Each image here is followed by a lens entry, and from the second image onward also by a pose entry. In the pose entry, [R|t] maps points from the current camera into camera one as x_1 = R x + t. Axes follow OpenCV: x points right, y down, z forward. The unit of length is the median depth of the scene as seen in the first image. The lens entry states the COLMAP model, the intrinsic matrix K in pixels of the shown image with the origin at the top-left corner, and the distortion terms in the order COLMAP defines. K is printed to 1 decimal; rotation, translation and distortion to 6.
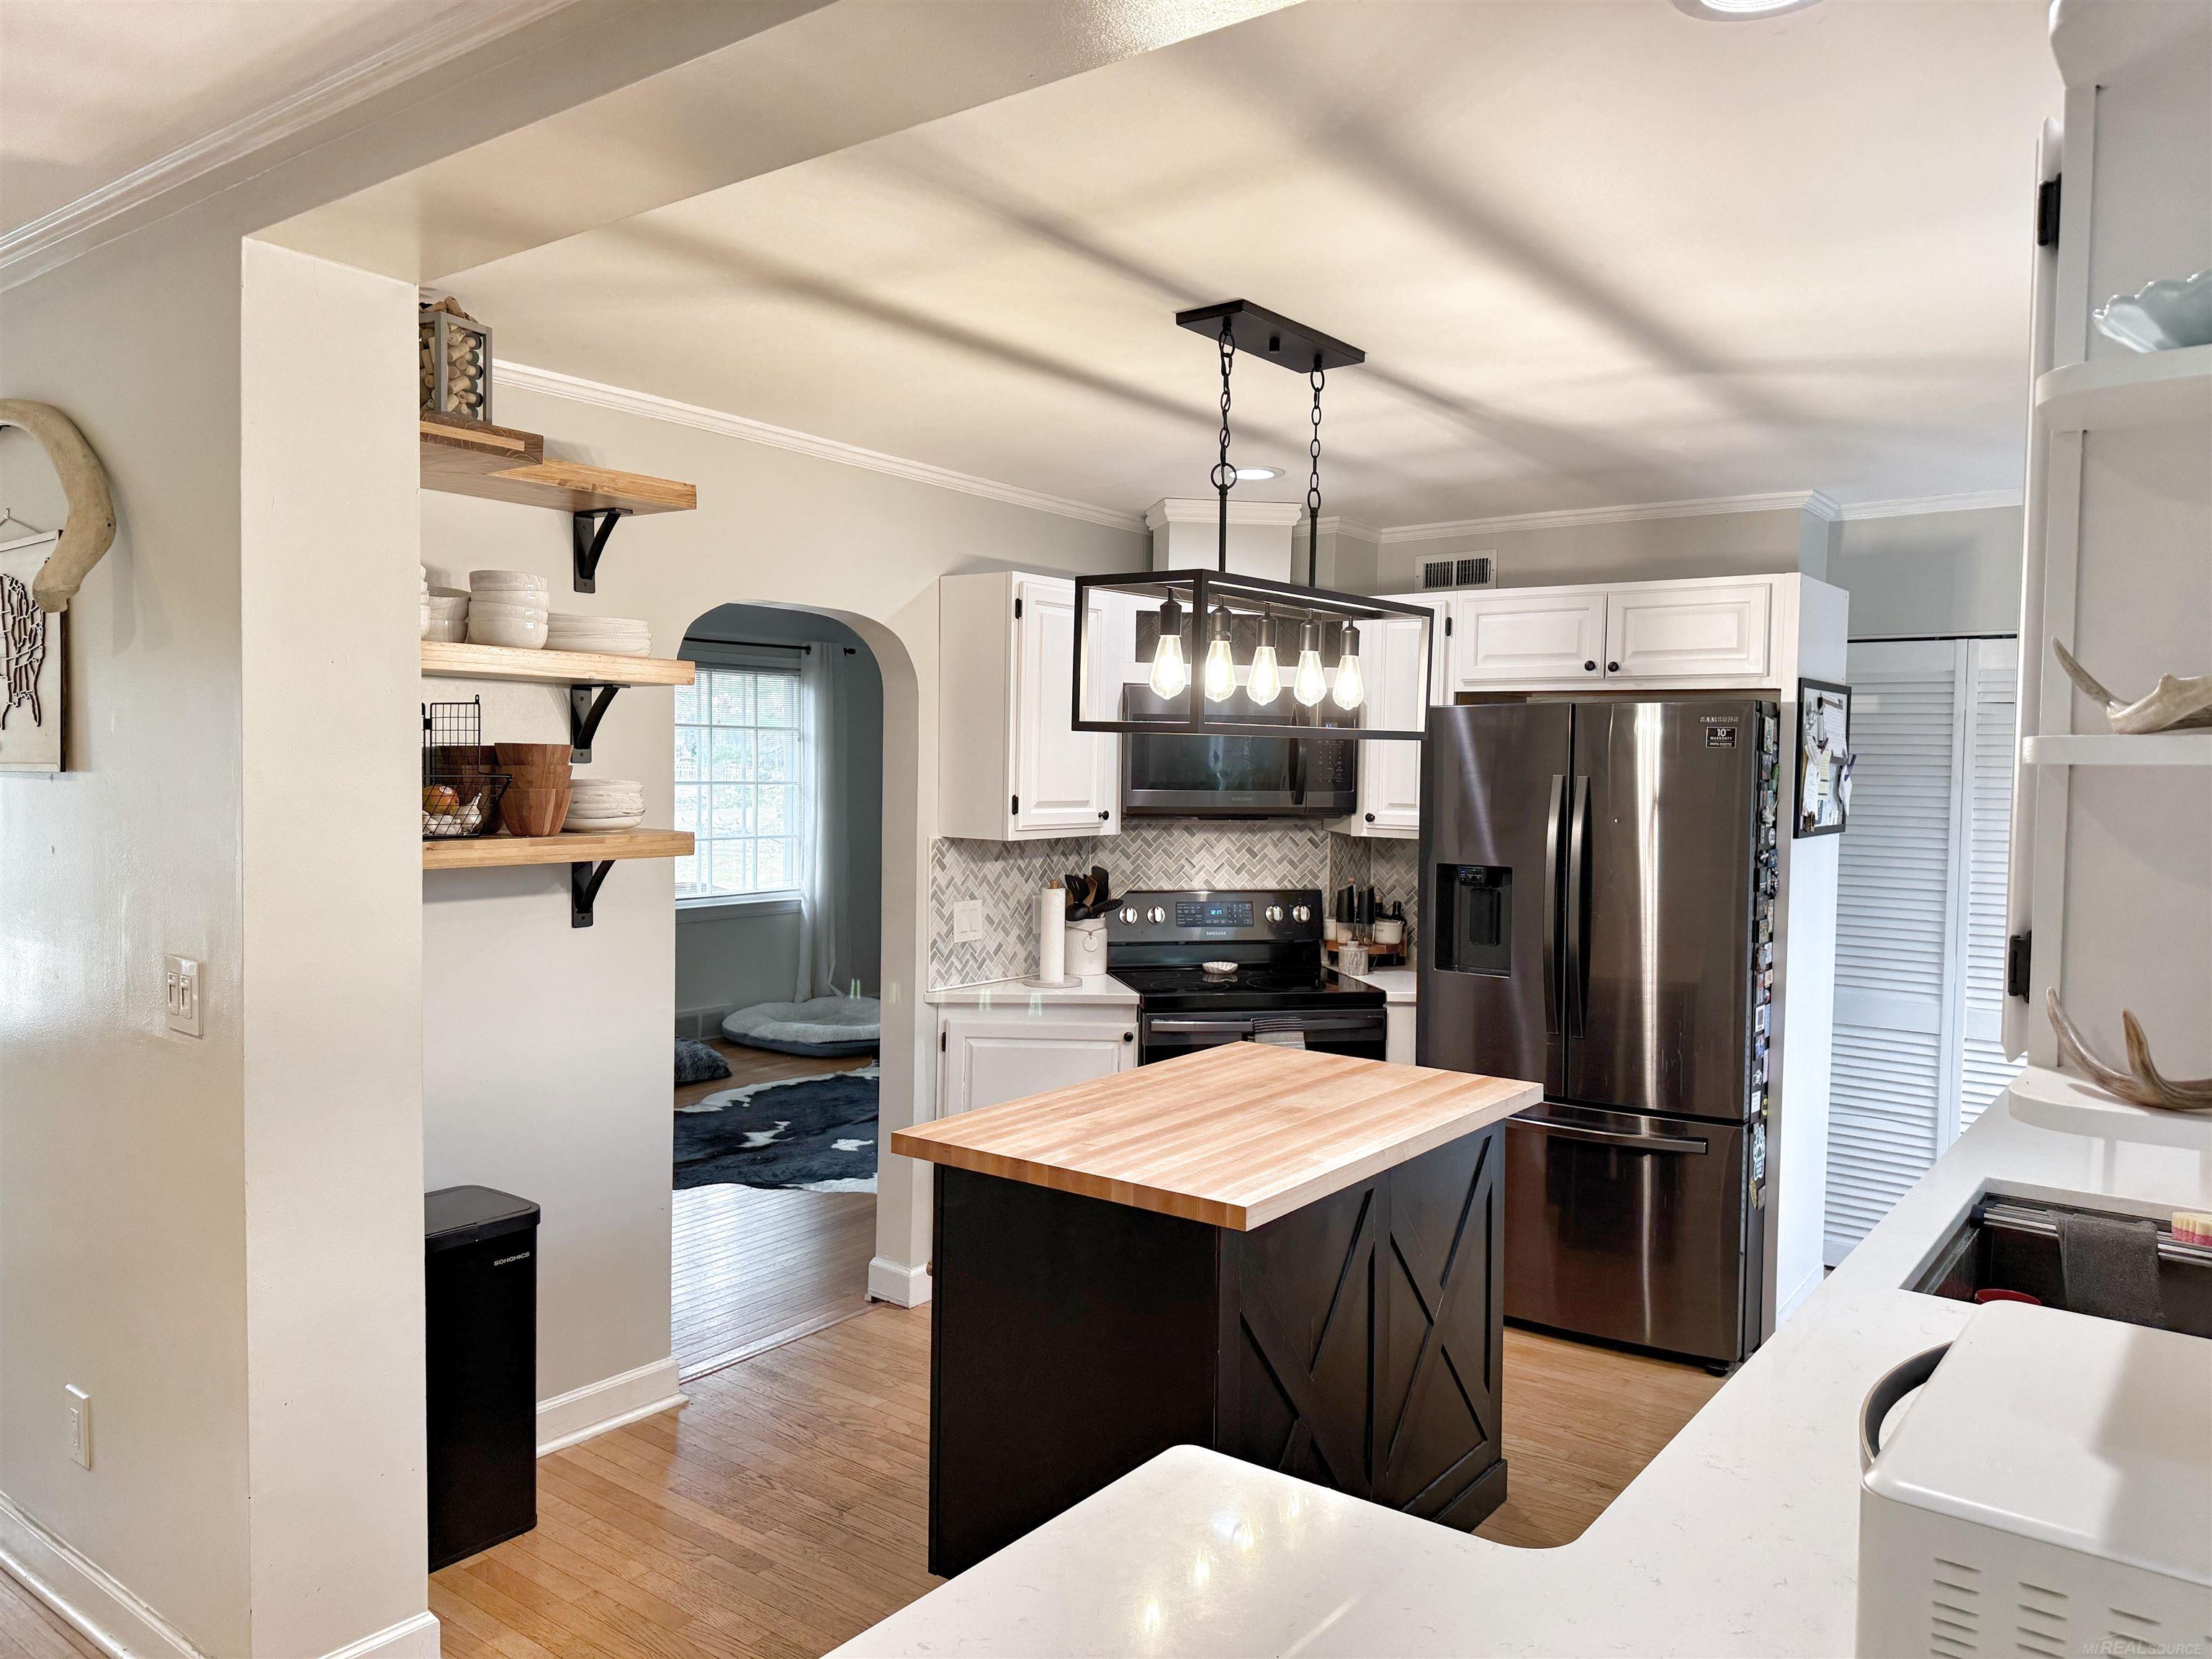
lens RADIAL K [[1530.2, 0, 1106.0], [0, 1530.2, 829.5], [0, 0, 1]] dist [0.141197, -0.212560]
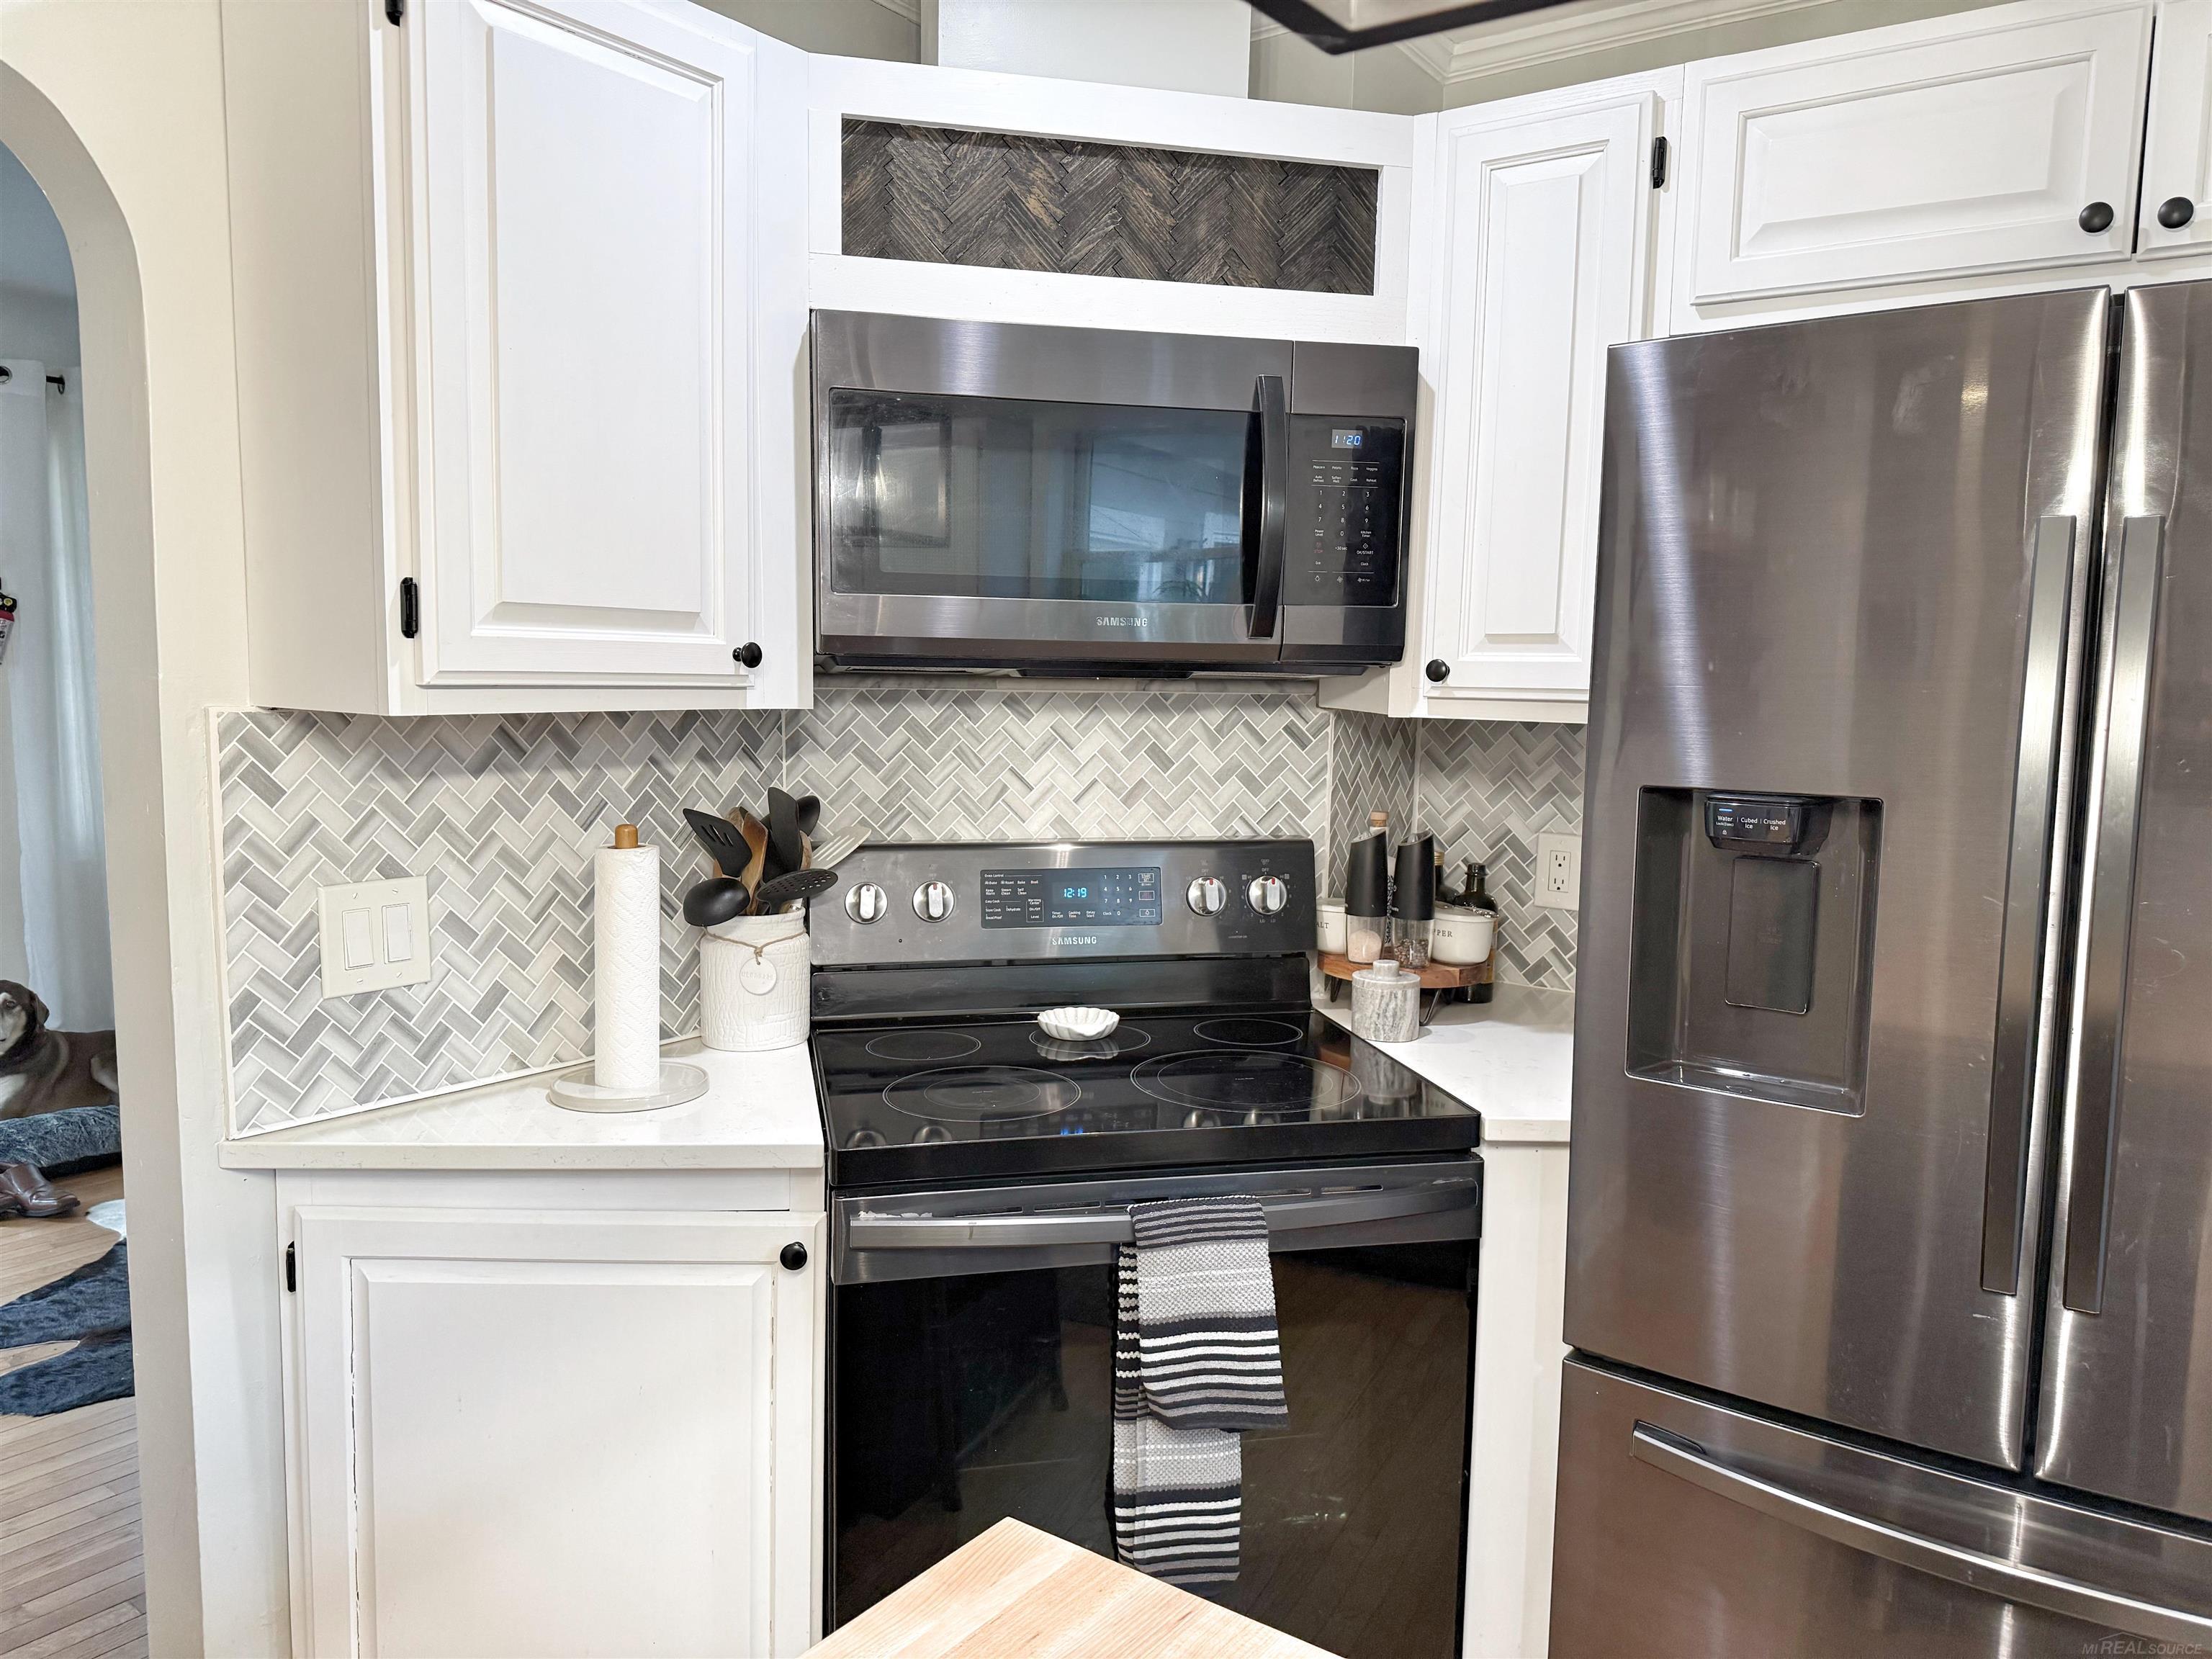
lens RADIAL K [[1530.2, 0, 1106.0], [0, 1530.2, 829.5], [0, 0, 1]] dist [0.141197, -0.212560]
pose [[0.999878, 0.001538, 0.015565, 0.076720], [-0.002464, 0.998215, 0.059667, 0.010129], [-0.015445, -0.059698, 0.998097, 0.583313]]
